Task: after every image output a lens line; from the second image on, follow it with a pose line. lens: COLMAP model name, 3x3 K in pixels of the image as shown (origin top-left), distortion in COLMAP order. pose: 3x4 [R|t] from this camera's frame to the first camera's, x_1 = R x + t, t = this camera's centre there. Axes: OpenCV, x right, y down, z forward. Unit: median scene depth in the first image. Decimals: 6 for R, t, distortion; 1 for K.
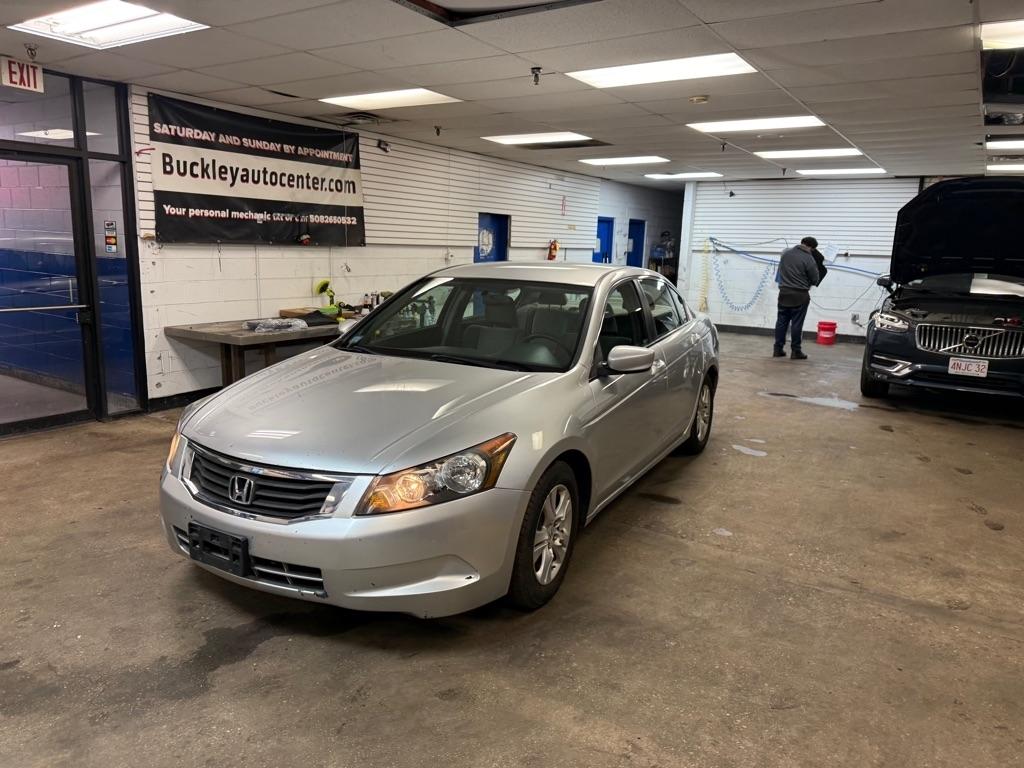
lens RADIAL K [[724.5, 0, 505.3], [0, 724.5, 384.2], [0, 0, 1]] dist [0.022449, -0.031531]
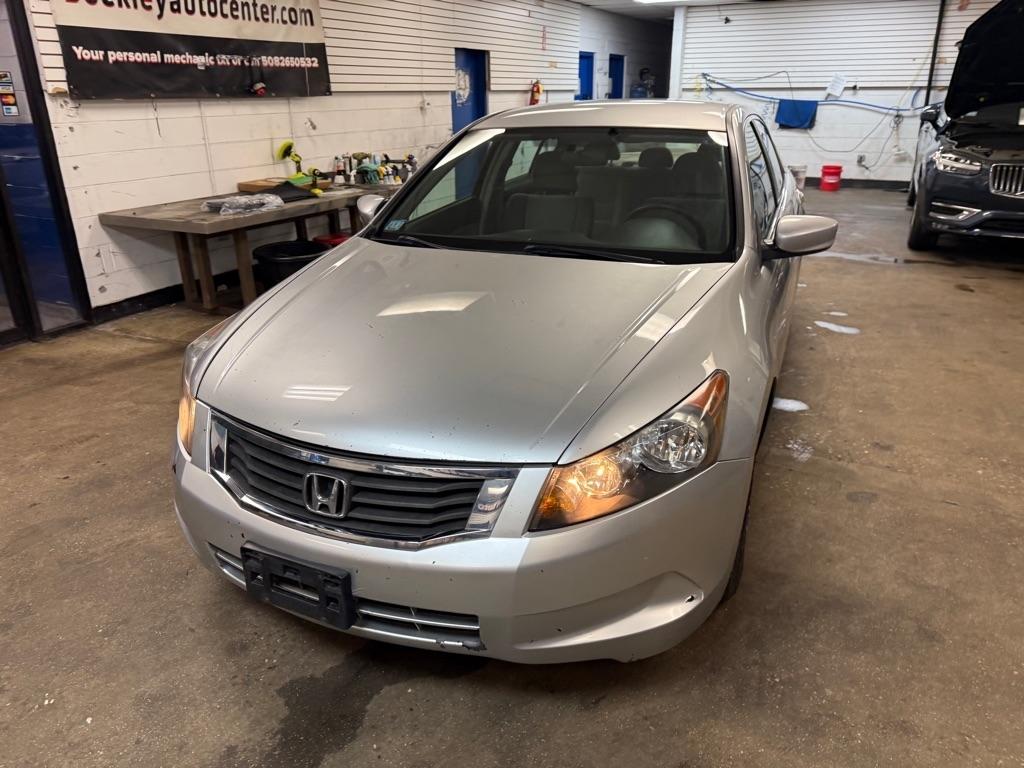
lens RADIAL K [[724.5, 0, 503.9], [0, 724.5, 379.4], [0, 0, 1]] dist [0.022449, -0.031531]
pose [[0.994881, -0.069309, 0.073538, -0.112437], [0.054718, 0.981291, 0.184590, -0.026032], [-0.084956, -0.179621, 0.980061, 0.178003]]
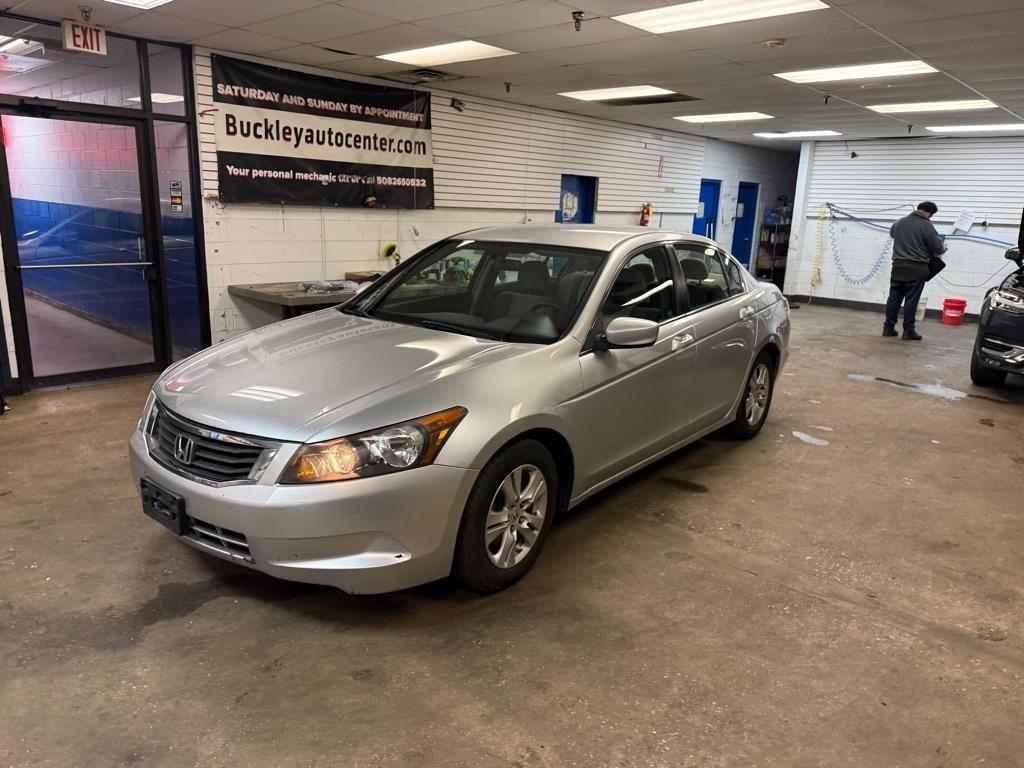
lens RADIAL K [[724.5, 0, 506.0], [0, 724.5, 389.2], [0, 0, 1]] dist [0.022449, -0.031531]
pose [[0.985096, 0.048476, -0.165031, 0.103961], [-0.040001, 0.997723, 0.054294, -0.003833], [0.167287, -0.046884, 0.984793, 0.043508]]
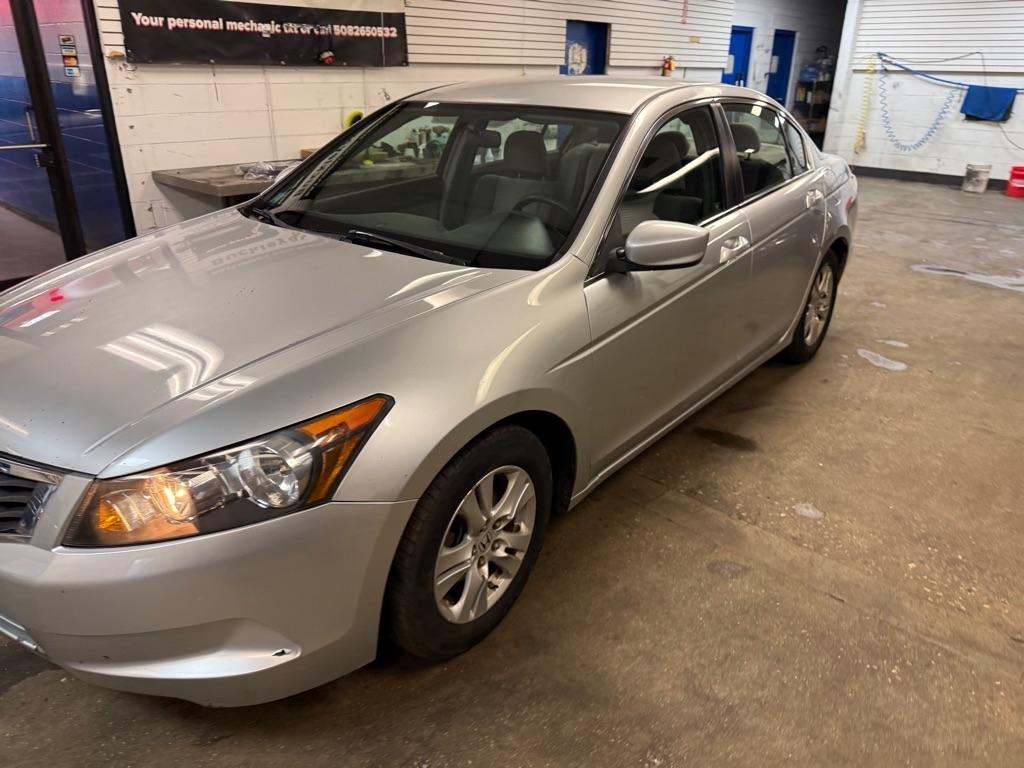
lens RADIAL K [[724.5, 0, 504.1], [0, 724.5, 379.4], [0, 0, 1]] dist [0.022449, -0.031531]
pose [[0.983441, 0.057520, -0.171861, 0.092162], [-0.020766, 0.977816, 0.208433, -0.028958], [0.180037, -0.201413, 0.962819, 0.231771]]
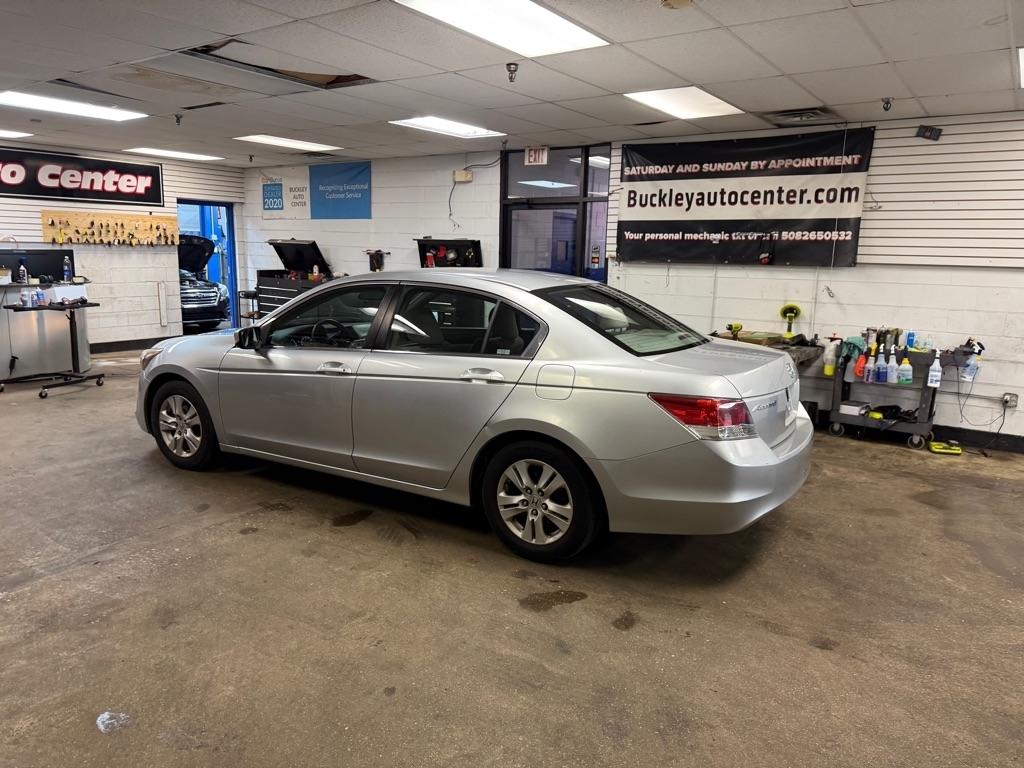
lens RADIAL K [[724.5, 0, 505.2], [0, 724.5, 378.9], [0, 0, 1]] dist [0.022449, -0.031531]
pose [[-0.039743, 0.146814, -0.988365, 0.833843], [-0.213819, 0.964985, 0.151939, -0.149140], [0.976065, 0.217370, -0.006959, 0.880227]]
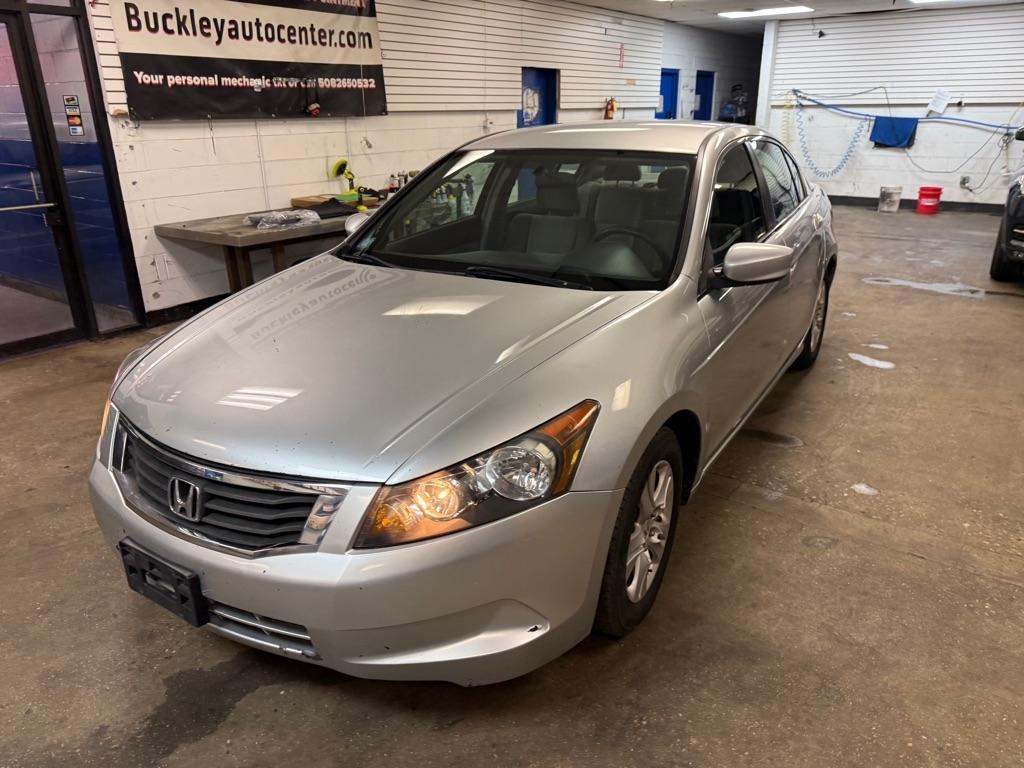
lens RADIAL K [[724.5, 0, 504.8], [0, 724.5, 389.7], [0, 0, 1]] dist [0.022449, -0.031531]
pose [[0.997671, -0.018971, -0.065513, -0.013114], [0.029988, 0.984724, 0.171522, -0.025270], [0.061258, -0.173087, 0.983000, 0.173904]]
